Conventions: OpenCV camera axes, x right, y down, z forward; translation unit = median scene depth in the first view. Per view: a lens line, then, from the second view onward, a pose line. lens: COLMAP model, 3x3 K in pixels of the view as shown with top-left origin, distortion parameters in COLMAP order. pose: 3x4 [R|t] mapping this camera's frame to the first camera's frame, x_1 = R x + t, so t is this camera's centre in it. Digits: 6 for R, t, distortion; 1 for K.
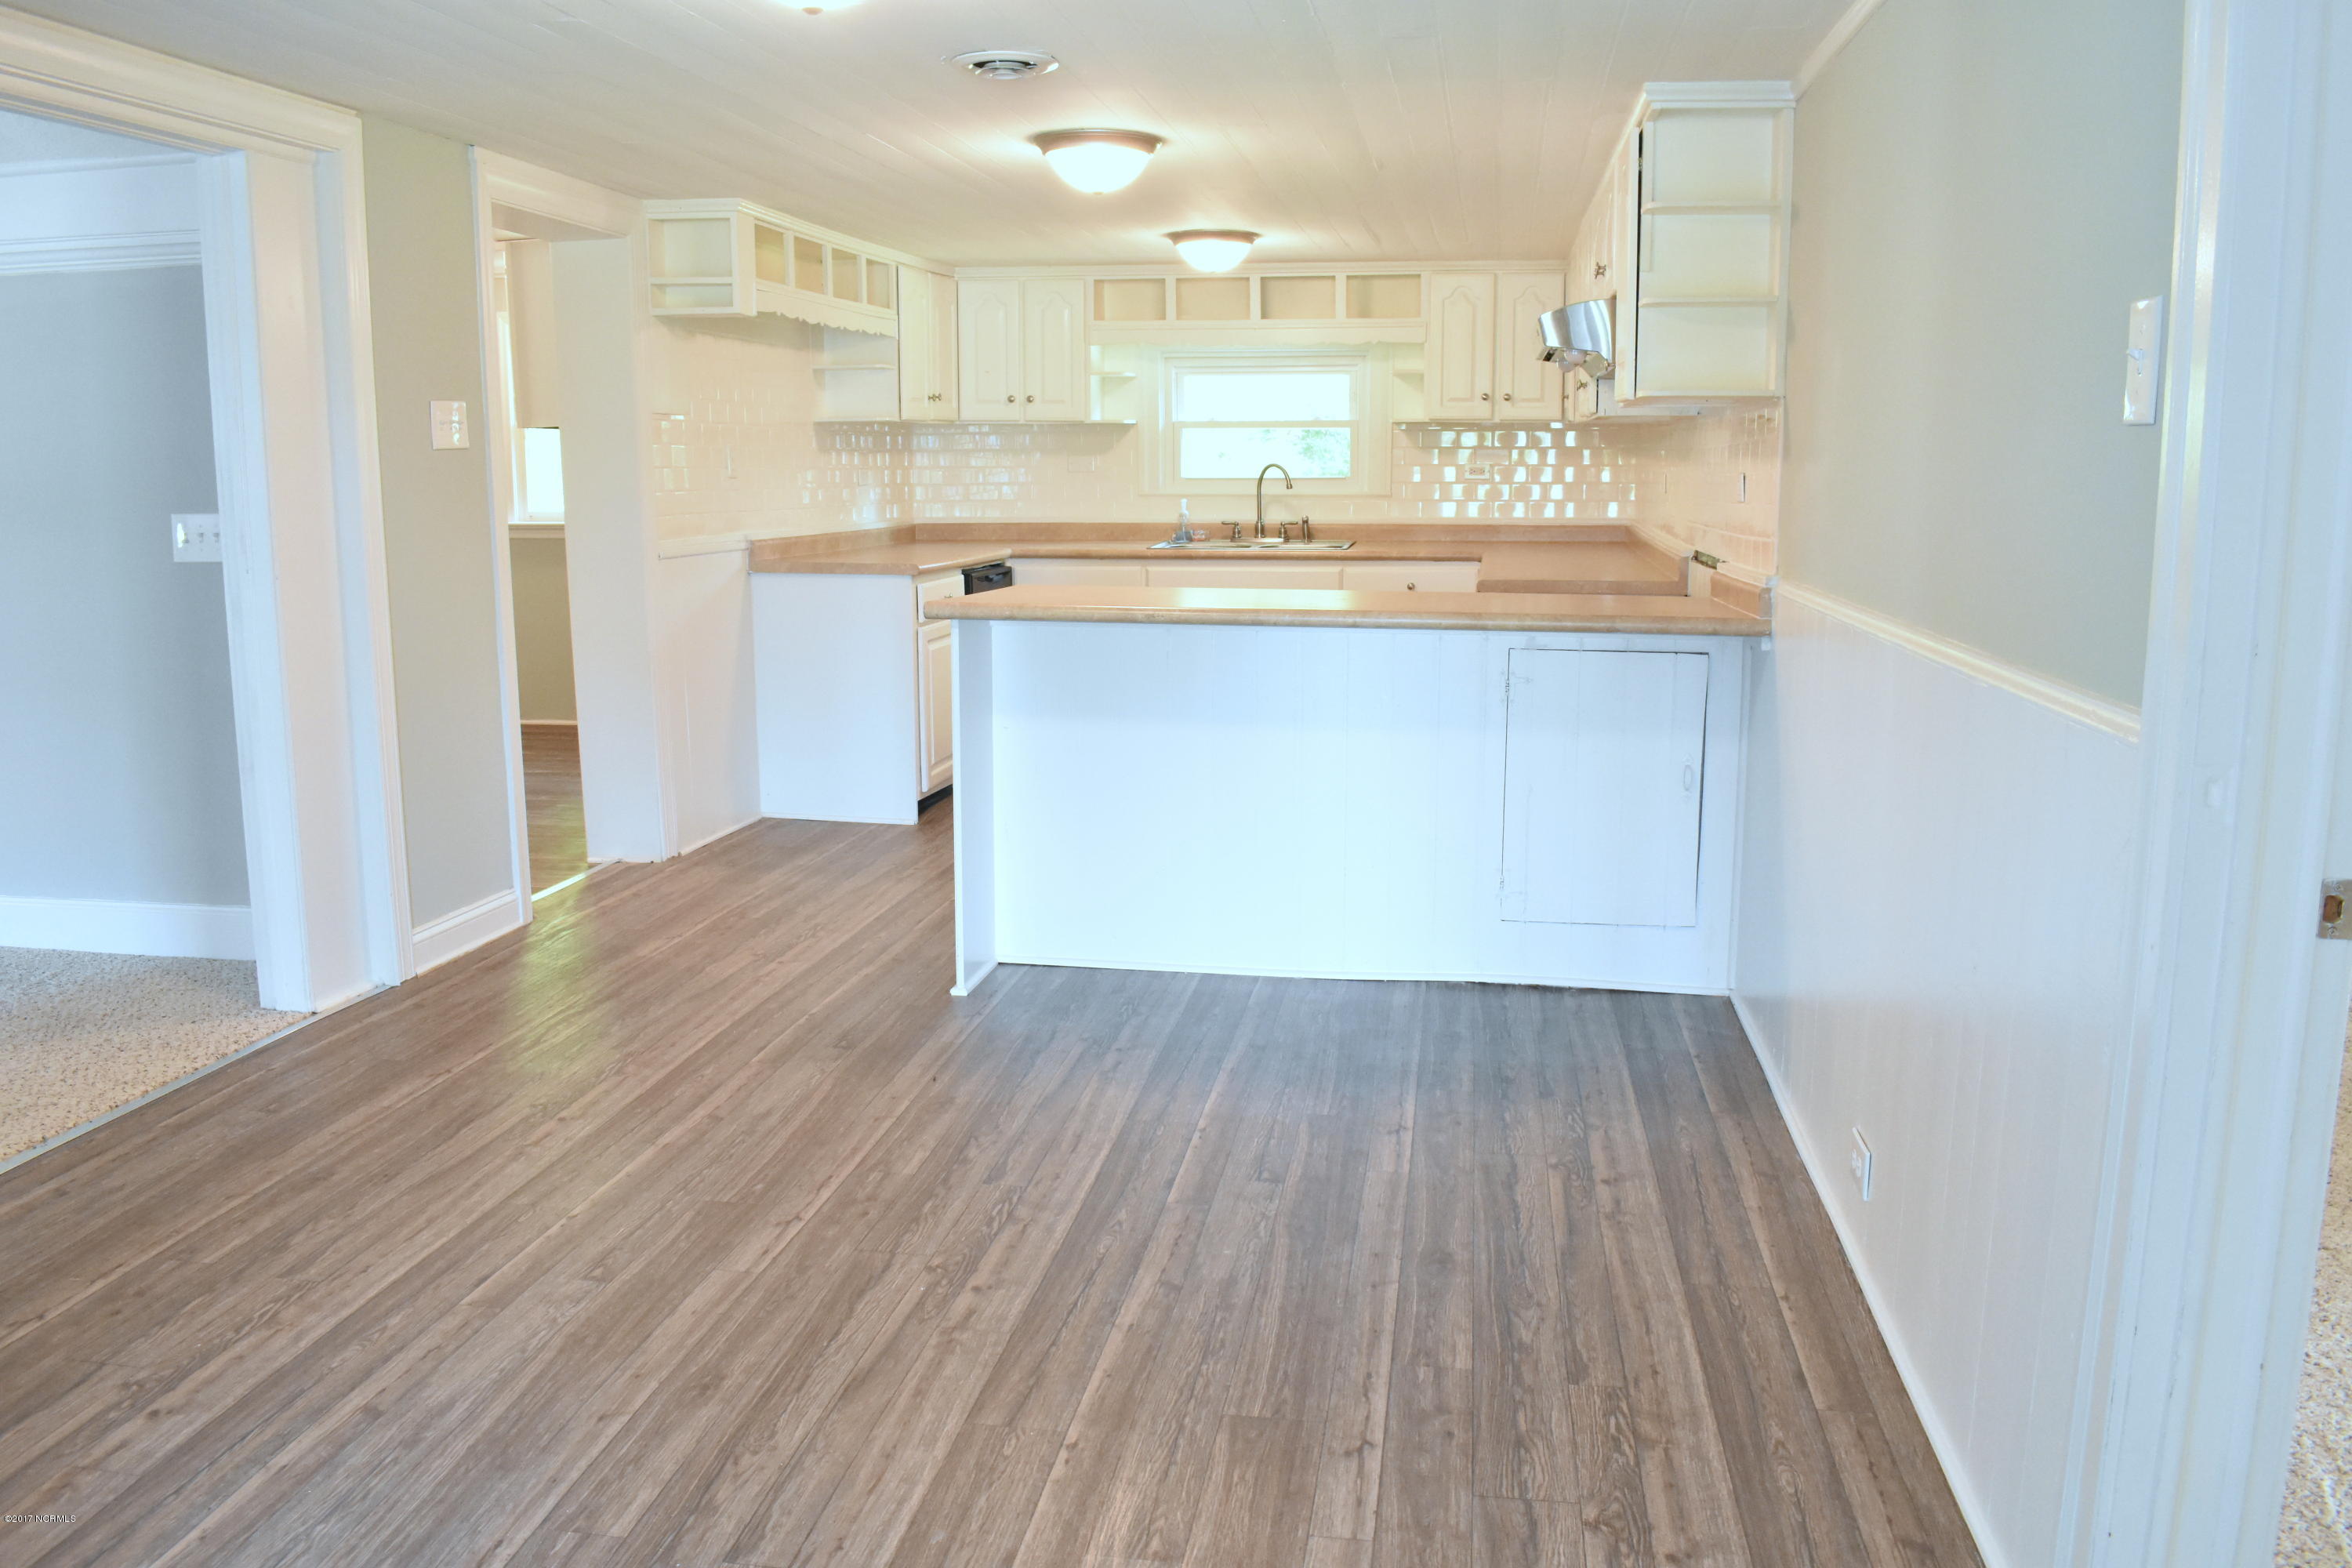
lens RADIAL K [[1921.0, 0, 1176.0], [0, 1921.0, 784.0], [0, 0, 1]] dist [-0.107196, 0.000634]
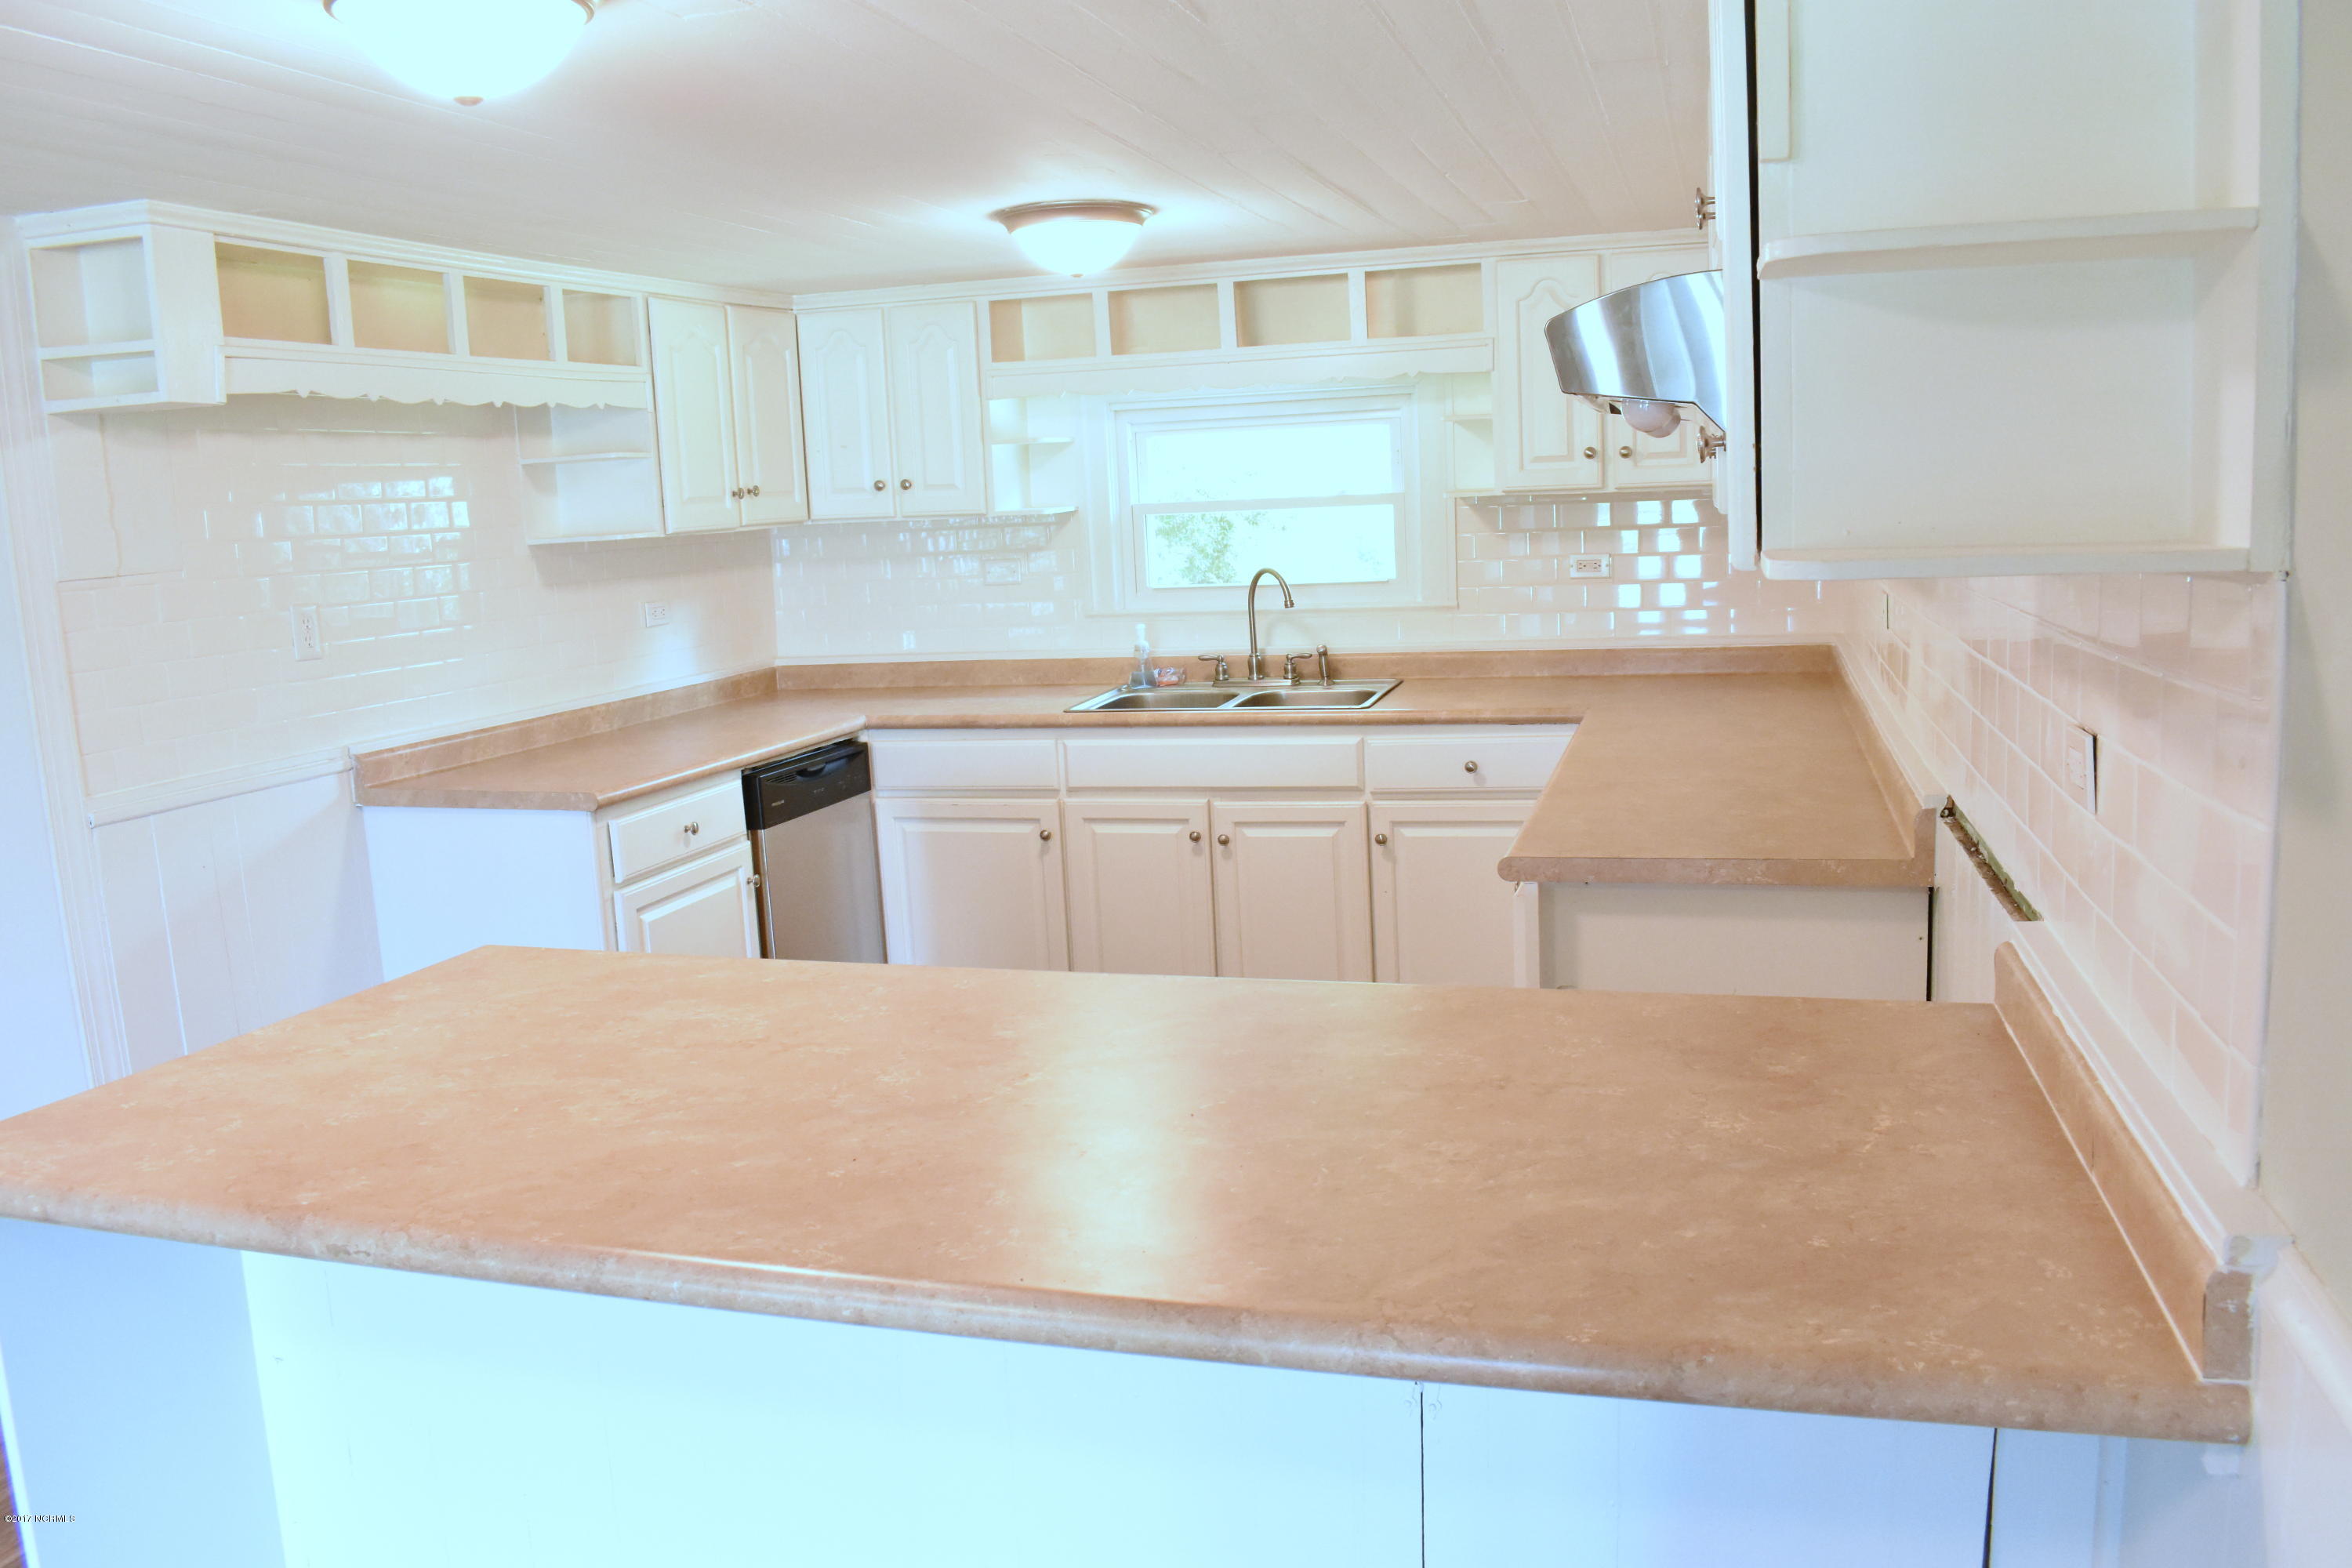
lens RADIAL K [[1868.6, 0, 1176.0], [0, 1868.6, 784.0], [0, 0, 1]] dist [-0.099950, 0.001010]
pose [[0.991676, -0.023294, -0.126632, 0.097707], [0.022459, 0.999716, -0.008019, -0.088775], [0.126782, 0.005108, 0.991917, 0.364466]]
